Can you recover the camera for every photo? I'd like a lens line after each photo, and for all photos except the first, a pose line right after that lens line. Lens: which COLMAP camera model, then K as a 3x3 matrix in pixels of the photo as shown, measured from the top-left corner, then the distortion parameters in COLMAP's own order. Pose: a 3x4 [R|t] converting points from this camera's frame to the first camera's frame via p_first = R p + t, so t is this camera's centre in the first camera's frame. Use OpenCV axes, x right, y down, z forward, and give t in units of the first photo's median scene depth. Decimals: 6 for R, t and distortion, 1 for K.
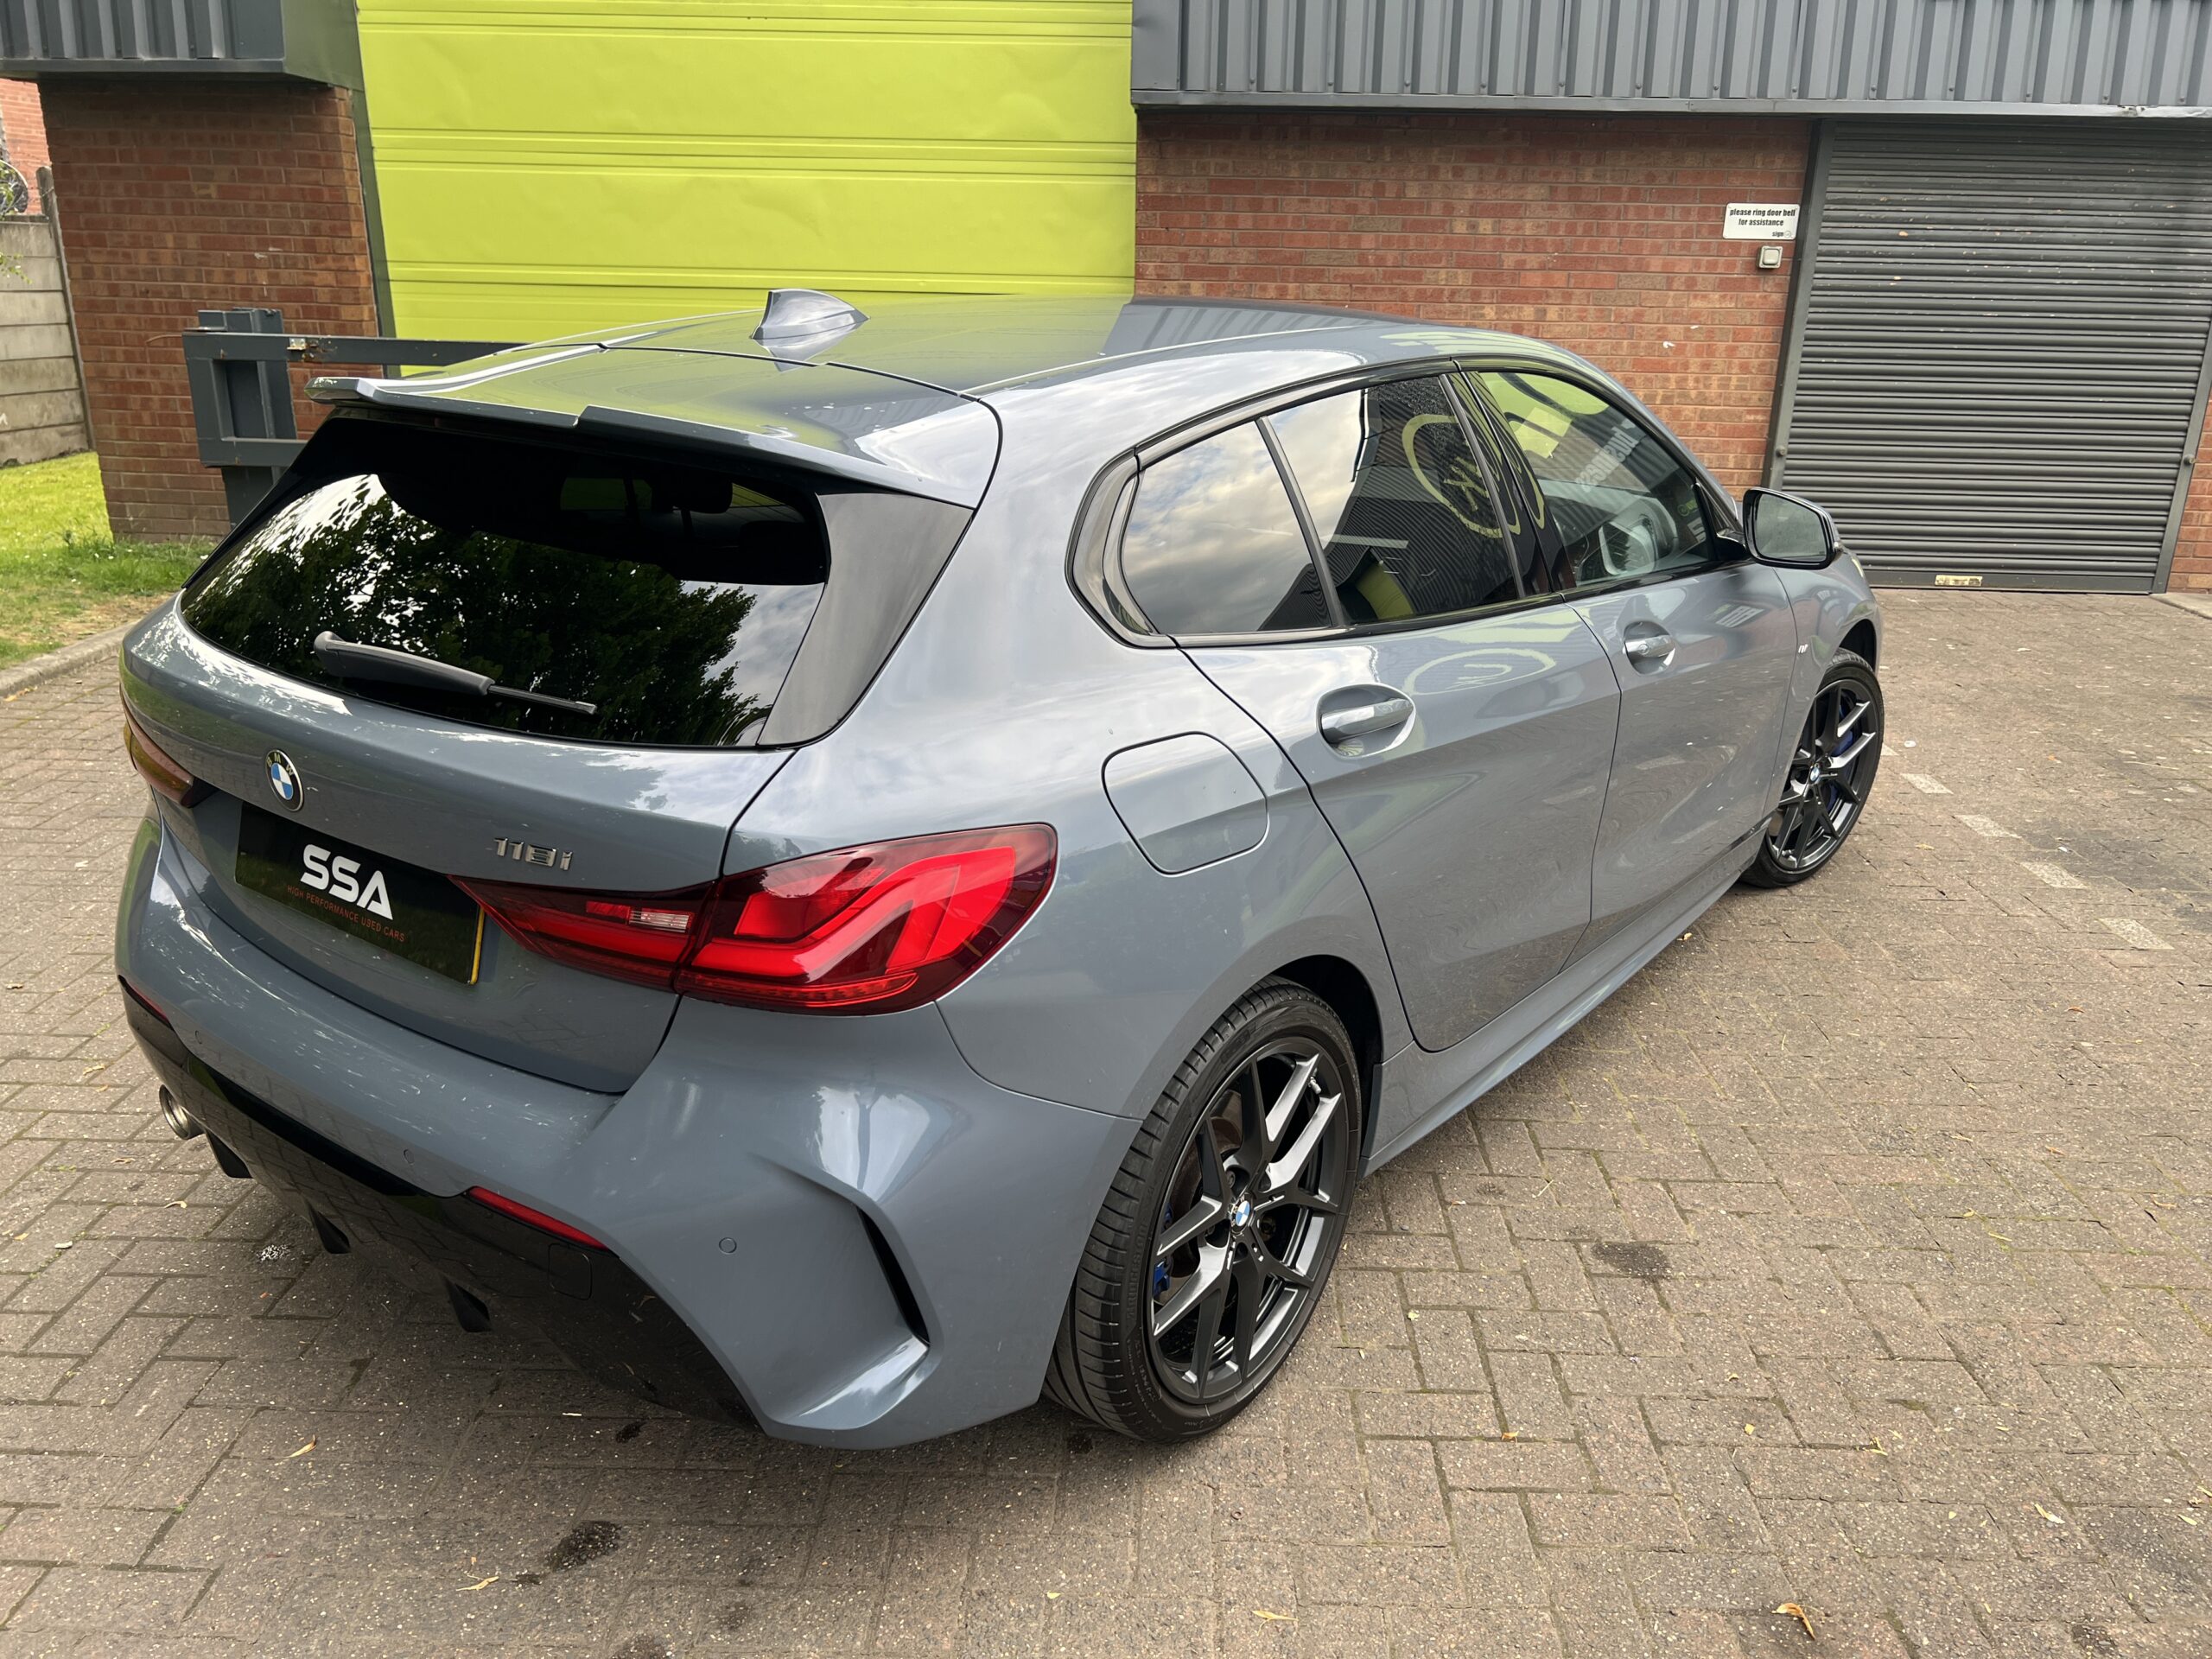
lens RADIAL K [[1689.1, 0, 1125.2], [0, 1689.1, 839.1], [0, 0, 1]] dist [0.037646, -0.046970]
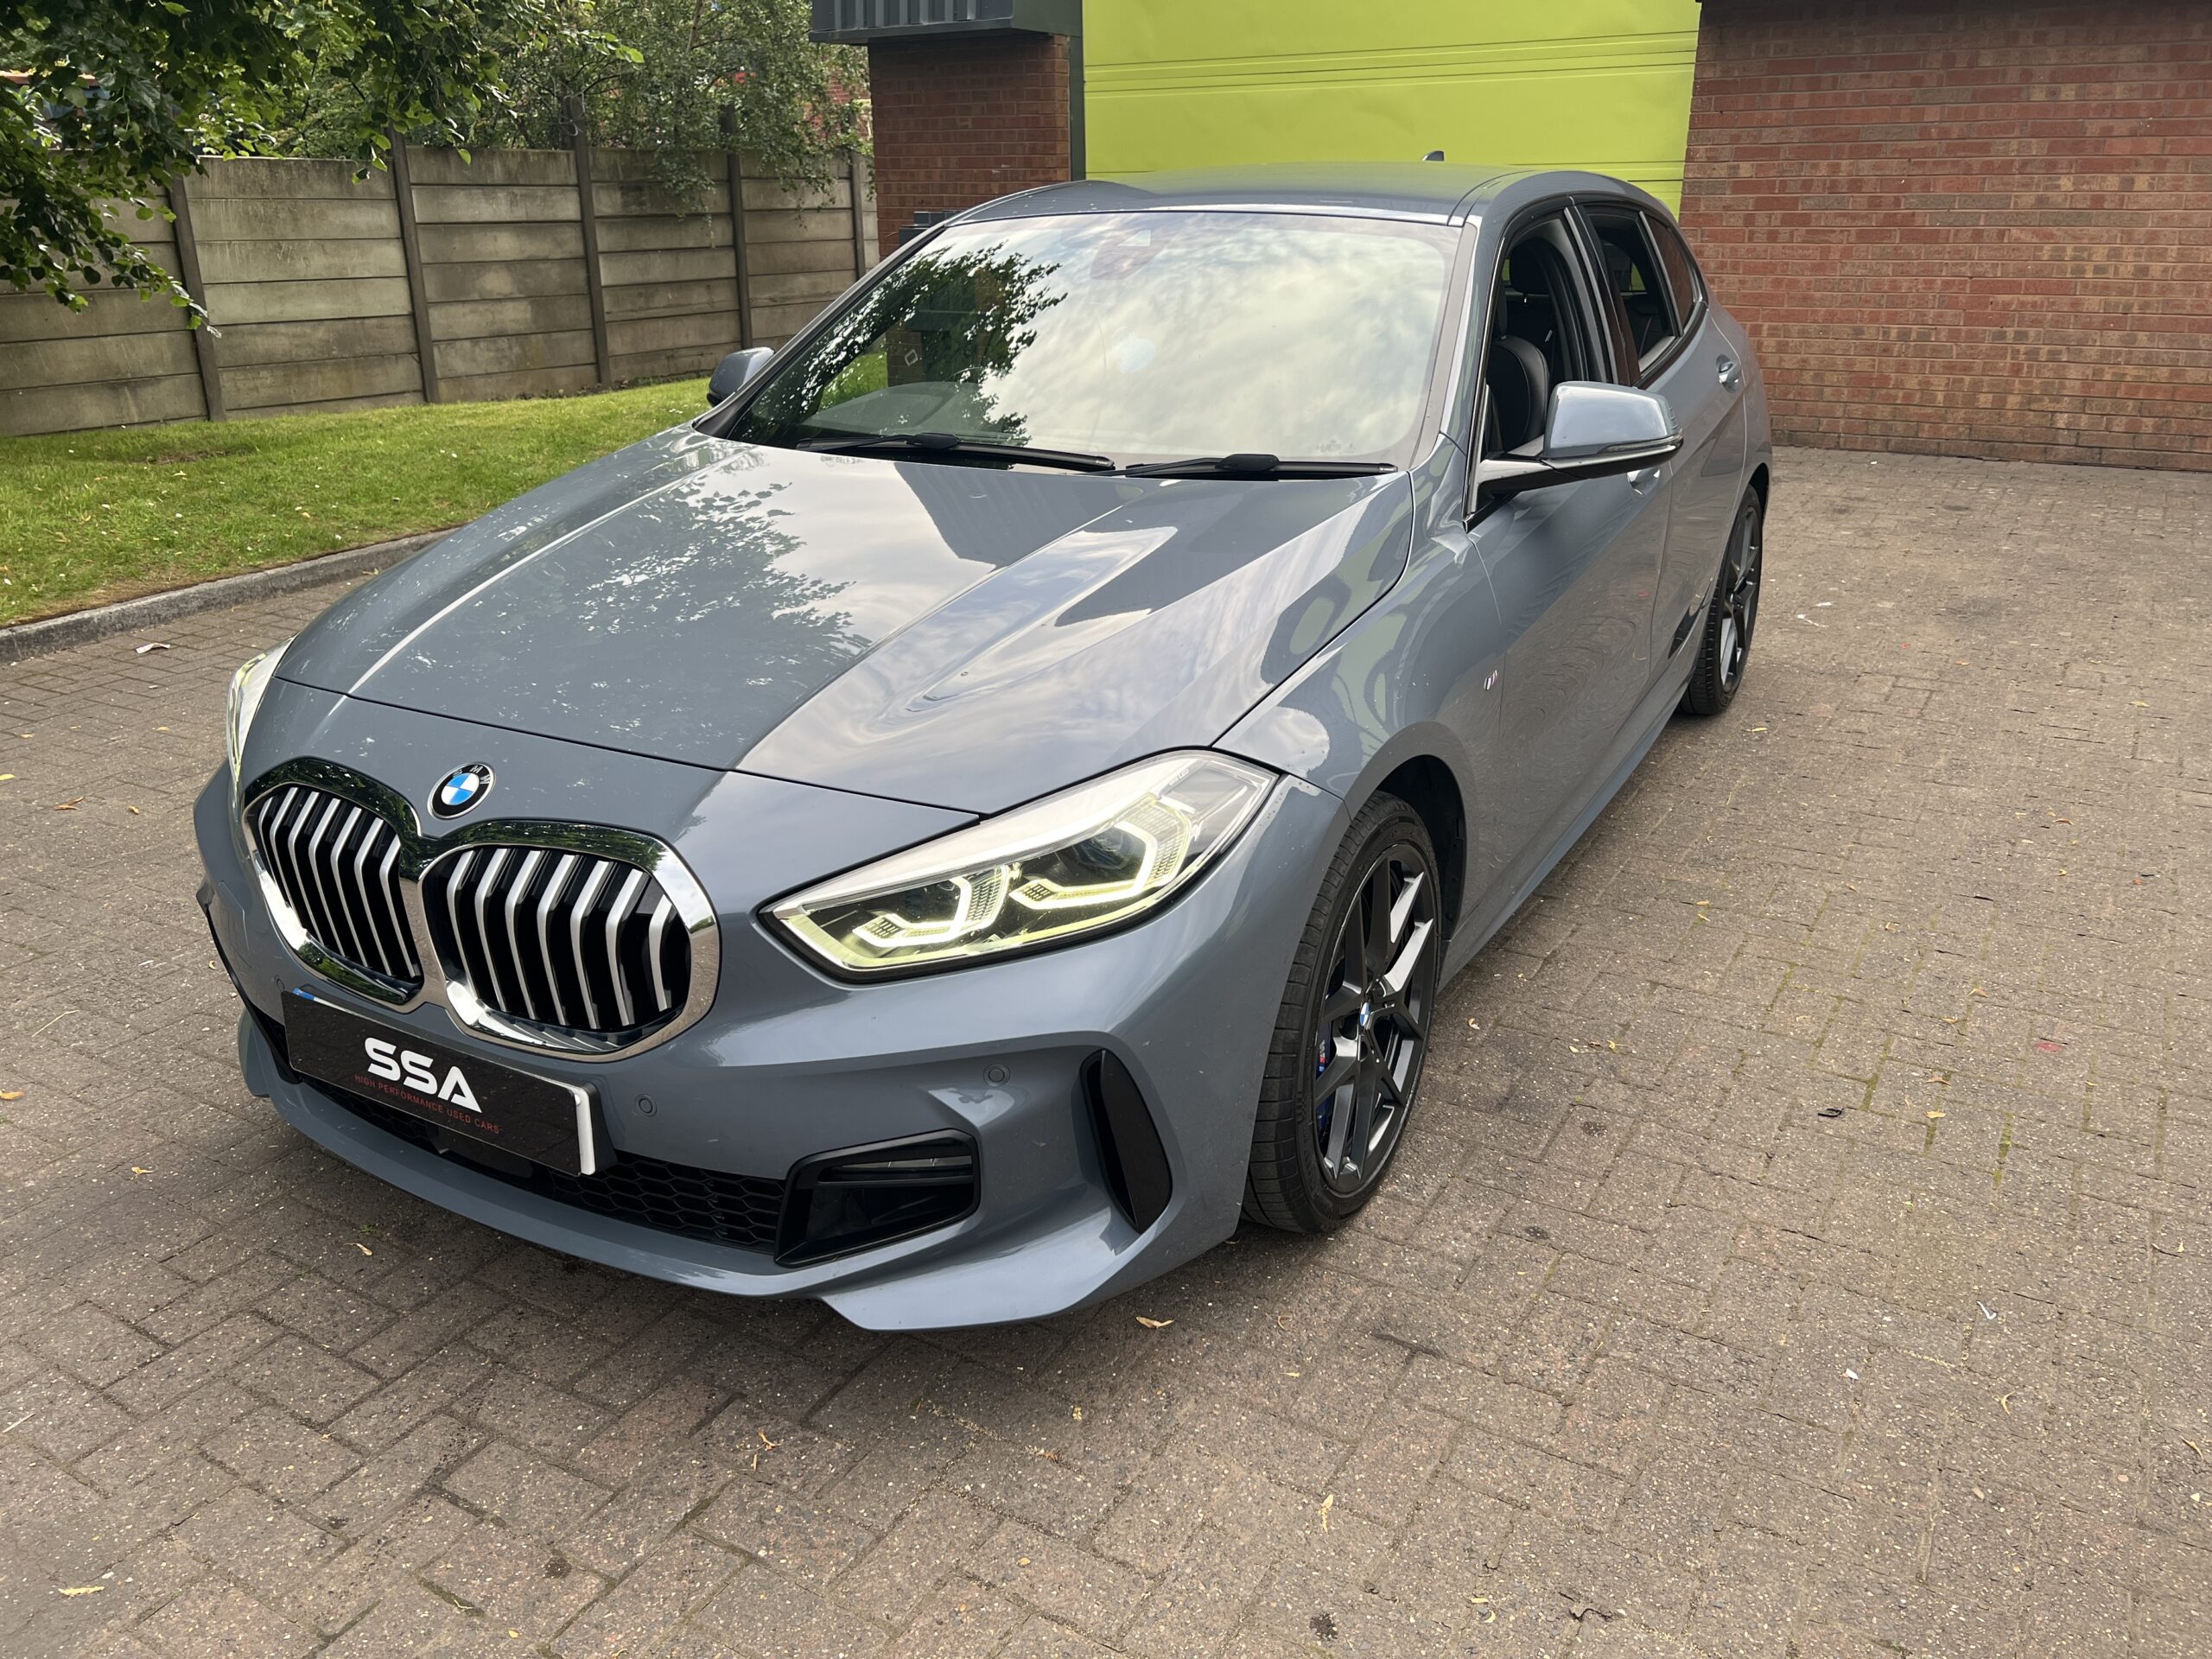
lens RADIAL K [[1689.1, 0, 1088.0], [0, 1689.1, 807.9], [0, 0, 1]] dist [0.037646, -0.046970]
pose [[0.864590, 0.145506, -0.480949, 0.257121], [-0.131612, 0.989316, 0.062711, 0.050226], [0.484935, 0.009080, 0.874503, -0.101375]]
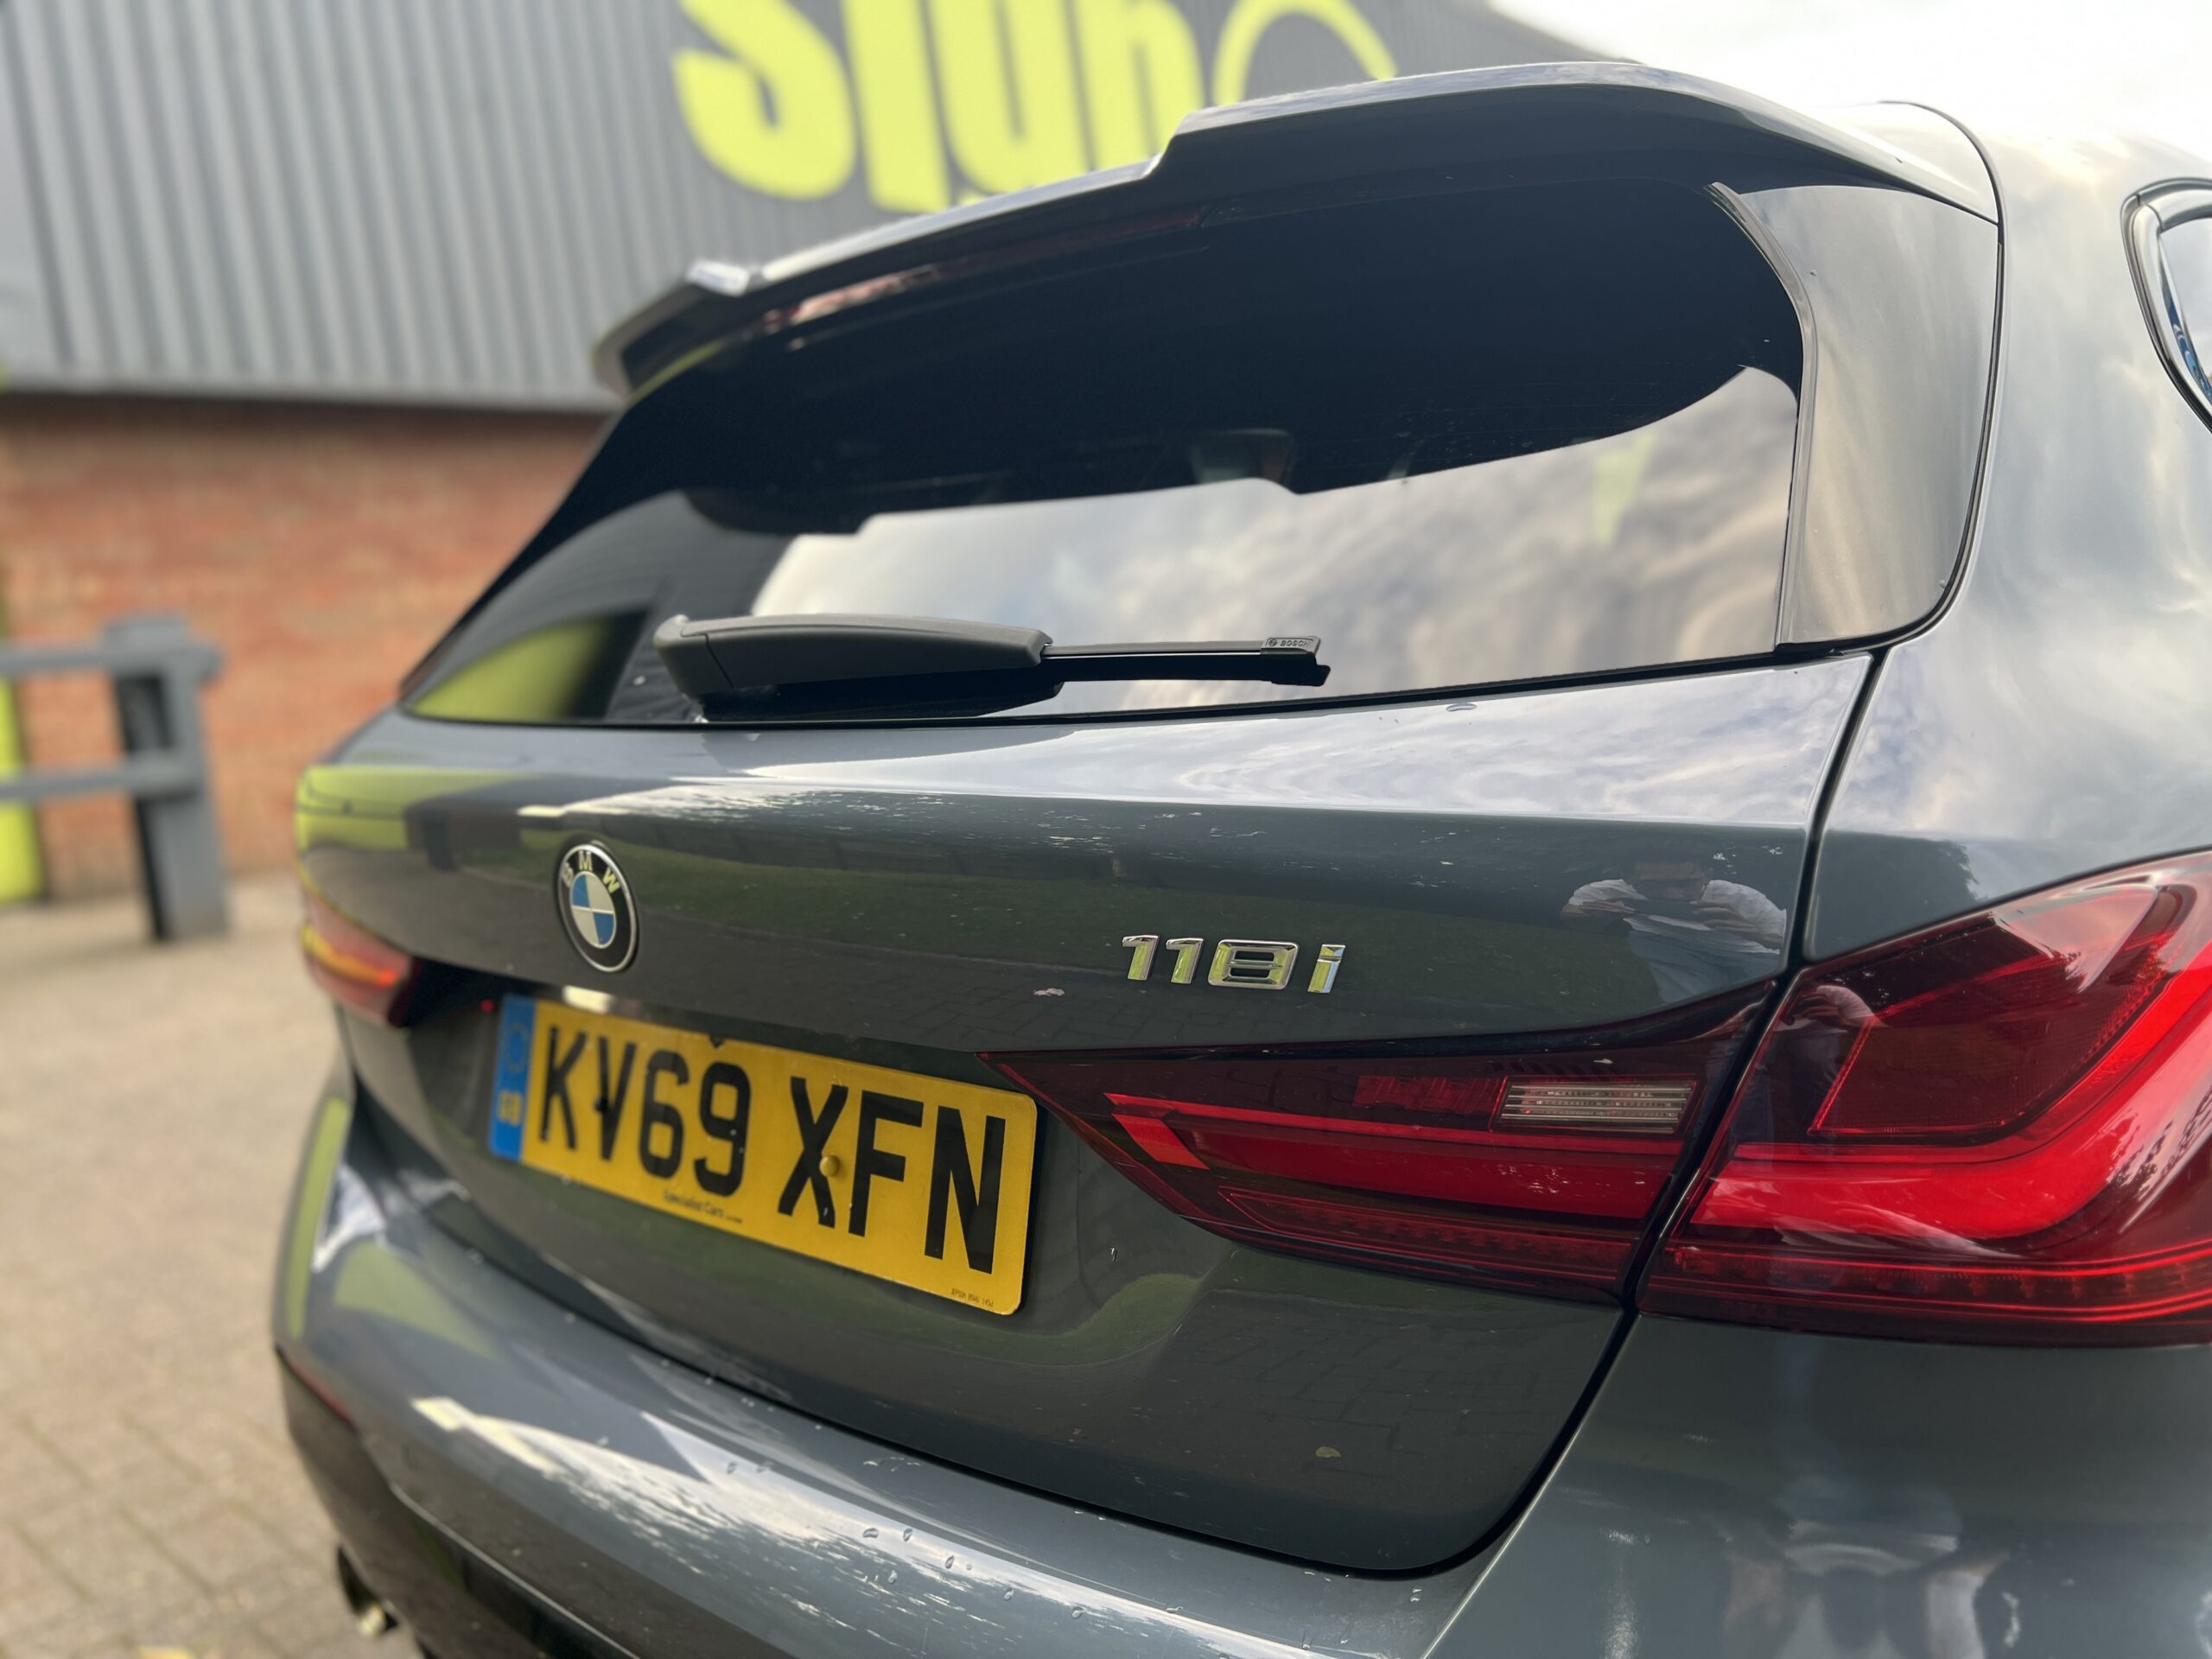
lens RADIAL K [[1779.2, 0, 1098.6], [0, 1779.2, 824.4], [0, 0, 1]] dist [0.010840, -0.001882]
pose [[0.990814, -0.081332, -0.108044, -0.075180], [0.058948, 0.978786, -0.196223, 0.013006], [0.121711, 0.188052, 0.974589, 0.131069]]
